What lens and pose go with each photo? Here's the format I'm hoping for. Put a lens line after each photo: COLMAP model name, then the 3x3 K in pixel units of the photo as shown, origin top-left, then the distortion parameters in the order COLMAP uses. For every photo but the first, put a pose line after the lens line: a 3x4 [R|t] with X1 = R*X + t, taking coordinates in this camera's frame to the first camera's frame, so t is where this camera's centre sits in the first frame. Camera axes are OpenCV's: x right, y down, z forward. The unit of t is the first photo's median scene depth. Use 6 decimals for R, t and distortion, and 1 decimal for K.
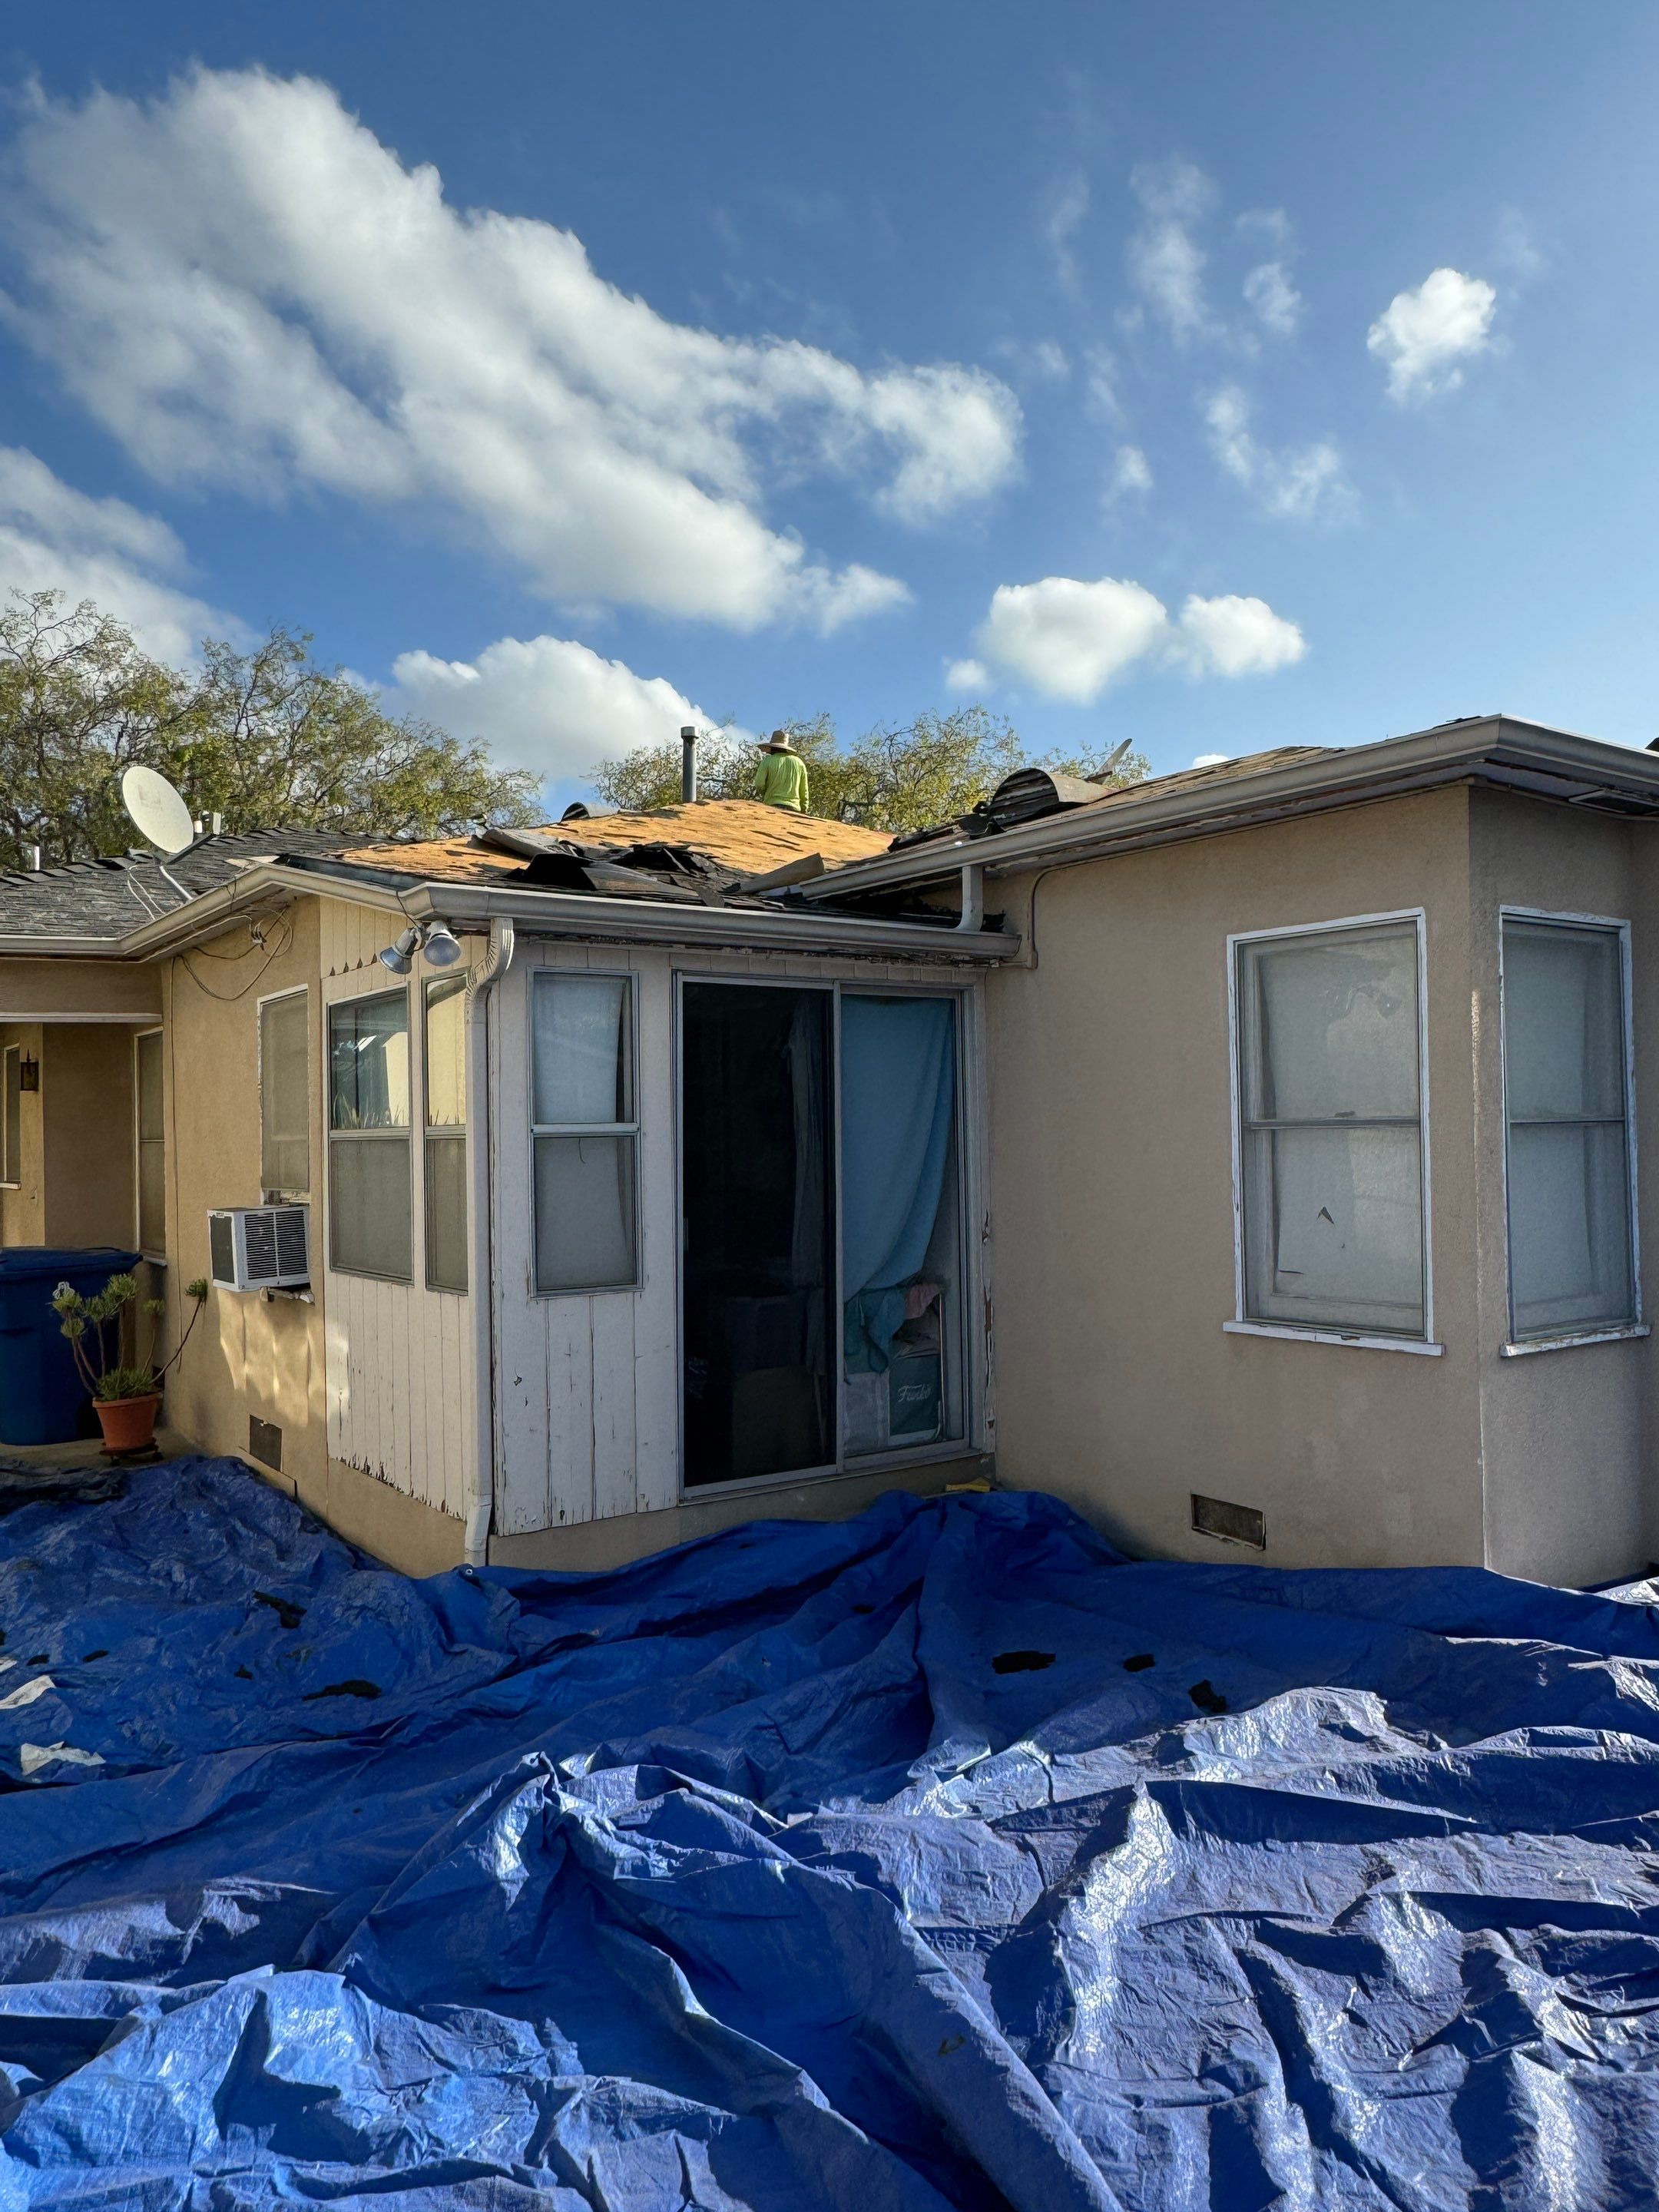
lens RADIAL K [[1570.1, 0, 829.5], [0, 1570.1, 1106.0], [0, 0, 1]] dist [-0.000065, 0.001247]
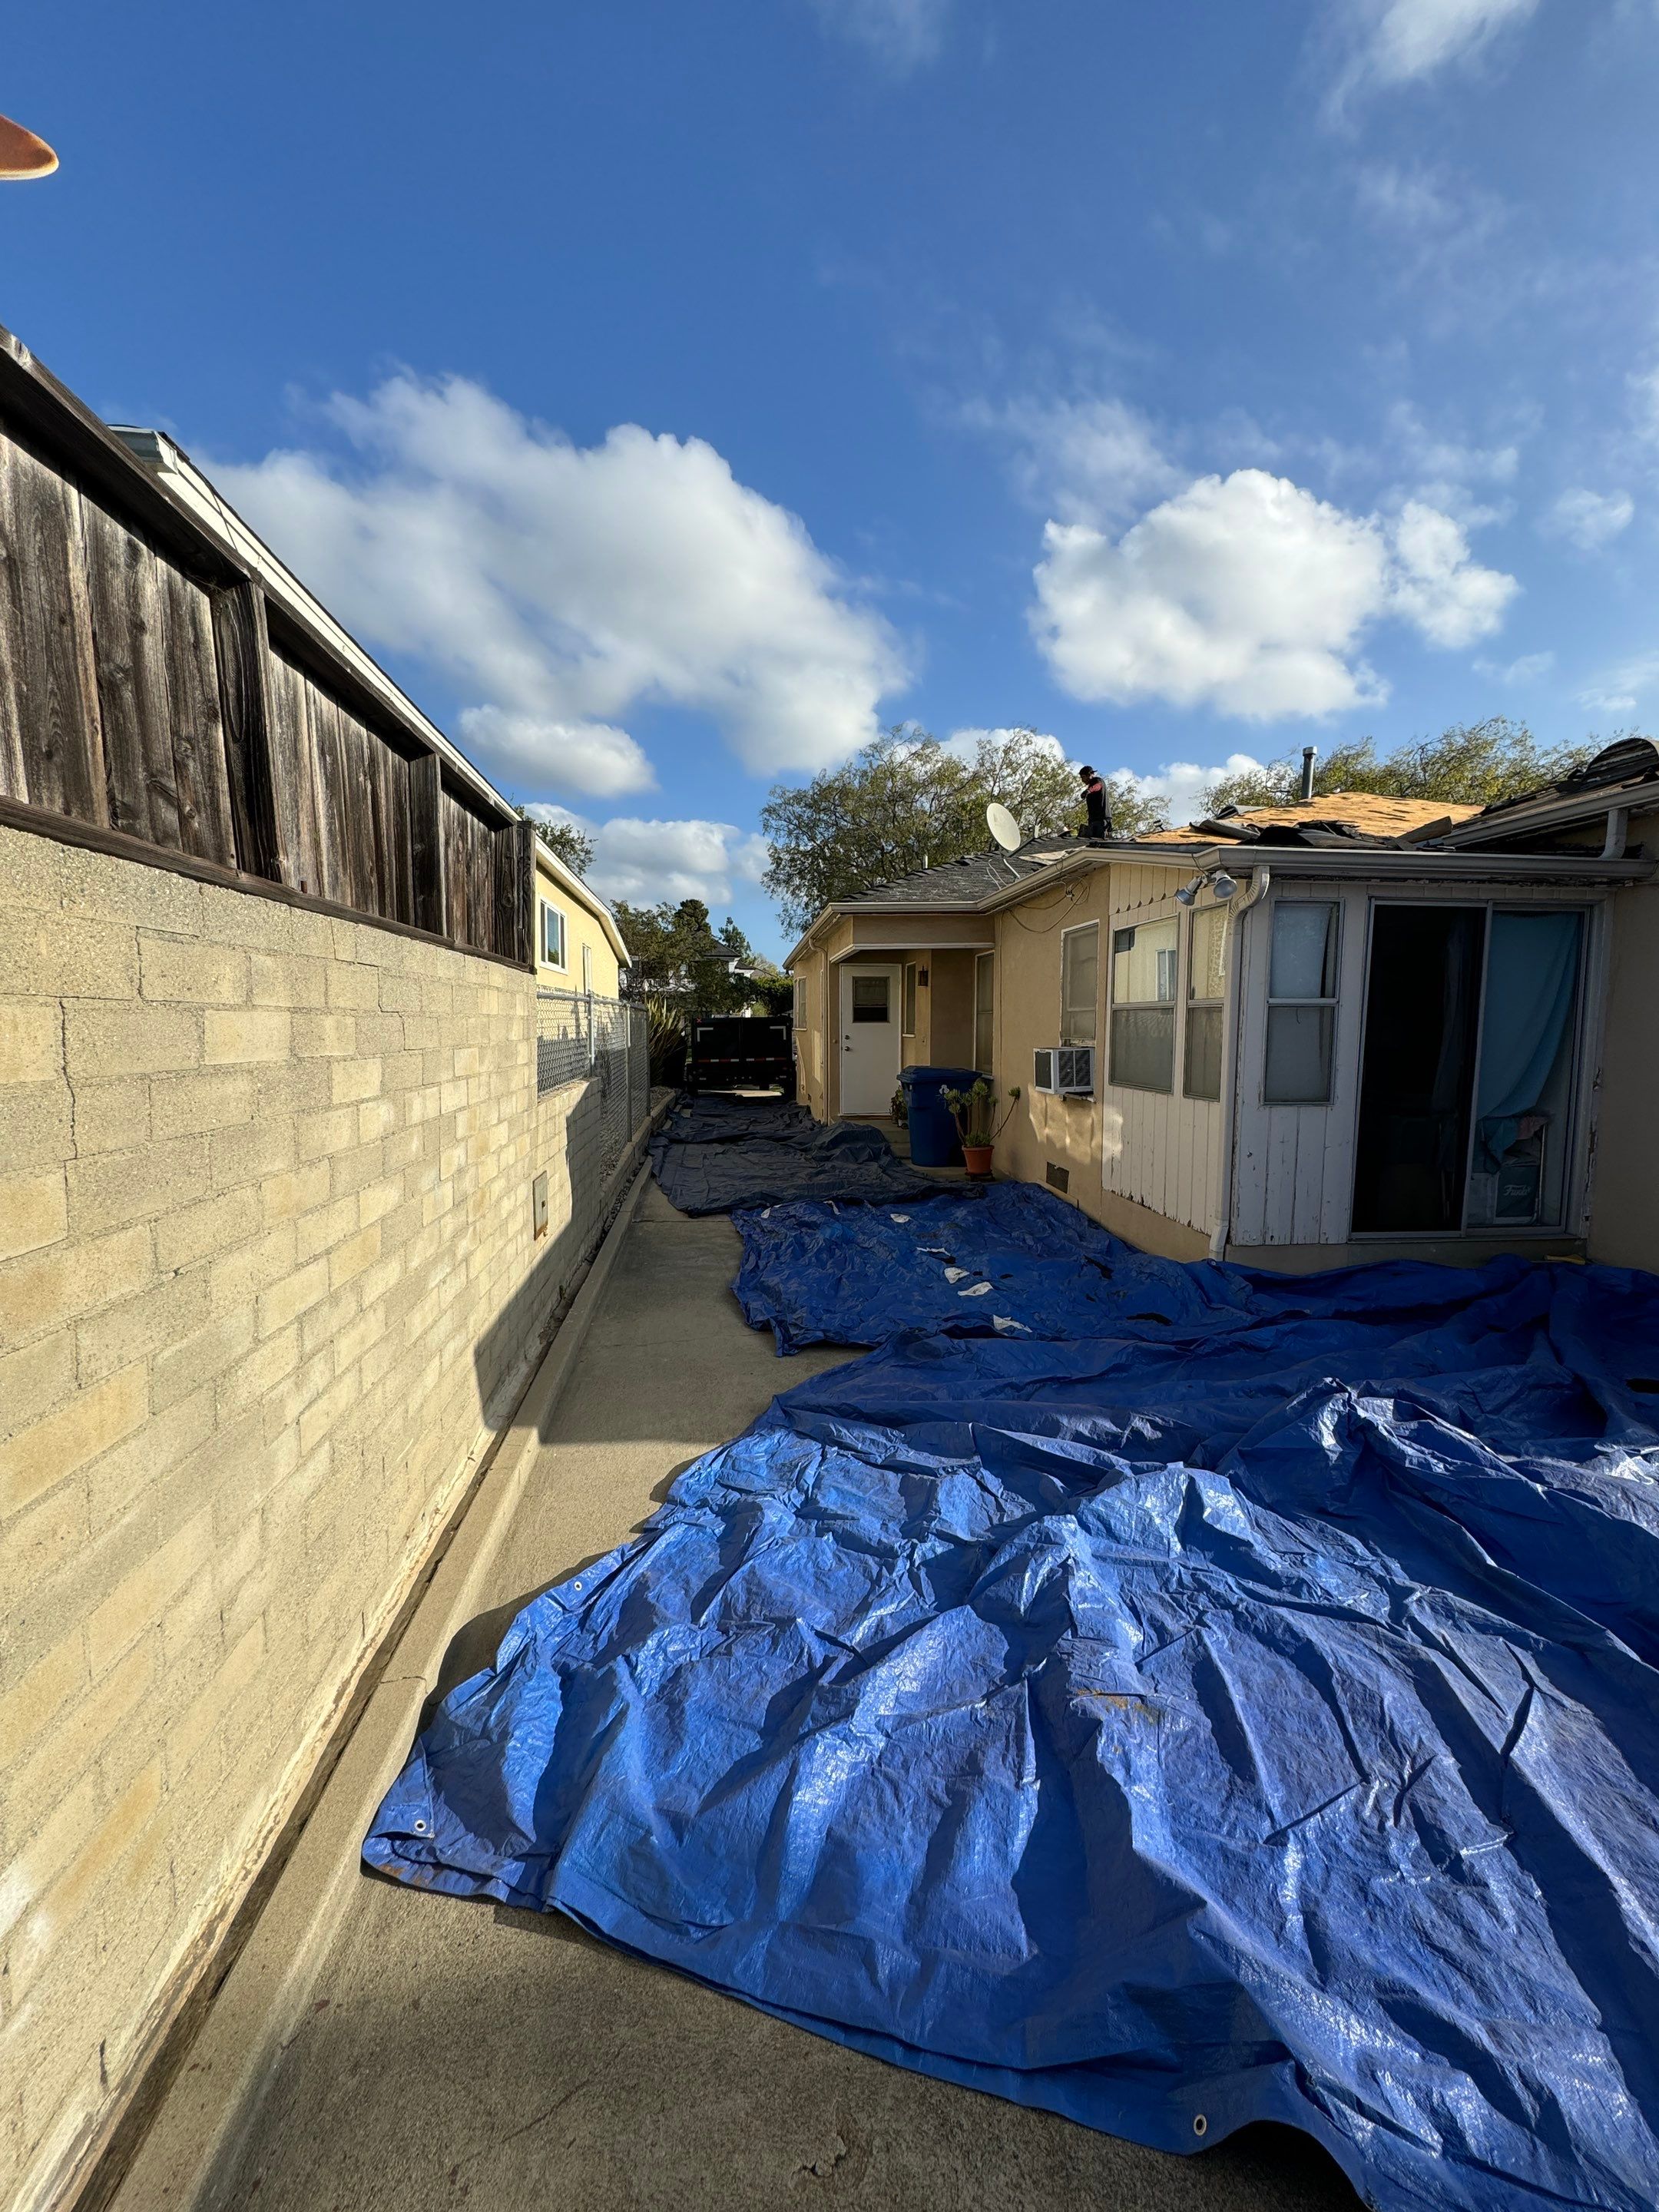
lens RADIAL K [[877.9, 0, 823.9], [0, 877.9, 1103.2], [0, 0, 1]] dist [-0.000566, 0.000266]
pose [[0.870684, 0.064116, -0.487645, -0.123165], [-0.009184, 0.993413, 0.114218, 0.017822], [0.491756, -0.094970, 0.865538, -0.007895]]
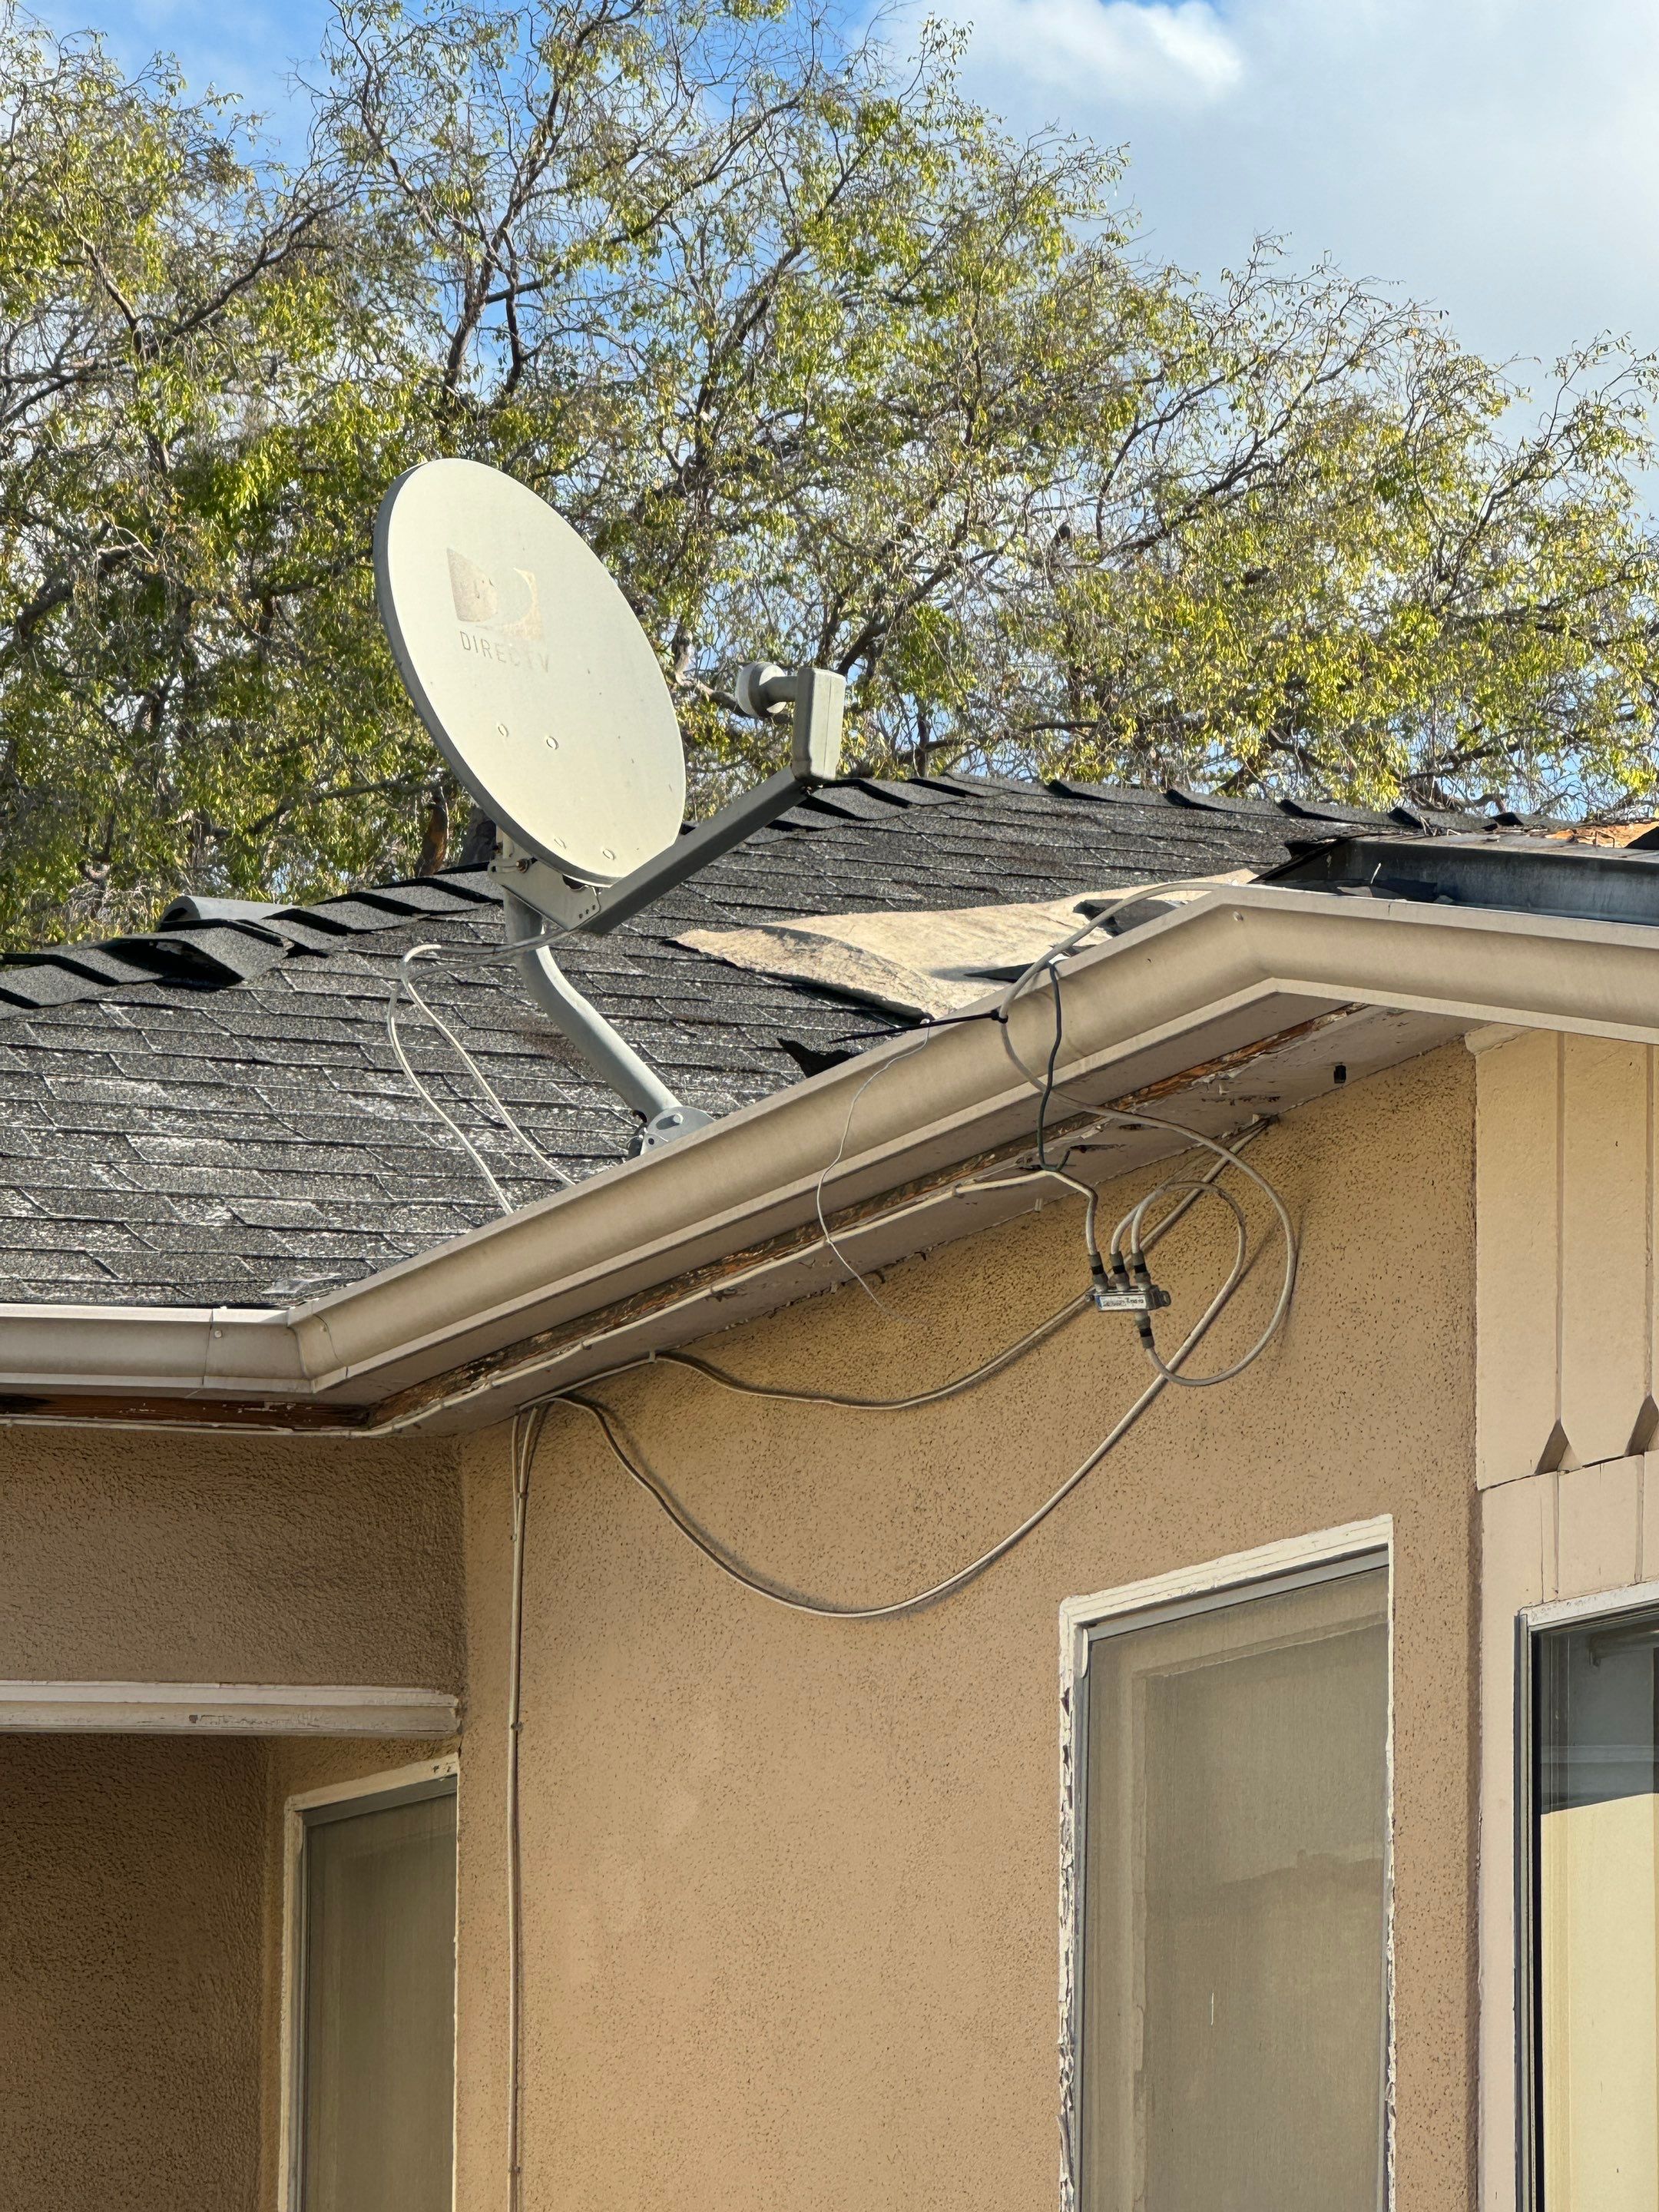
lens RADIAL K [[8091.2, 0, 829.5], [0, 8091.2, 1106.0], [0, 0, 1]] dist [-0.124373, -1.265606]
pose [[0.960626, -0.017091, -0.277318, -0.138575], [-0.021589, 0.990497, -0.135828, 0.008057], [0.277004, 0.136467, 0.951128, 0.047613]]
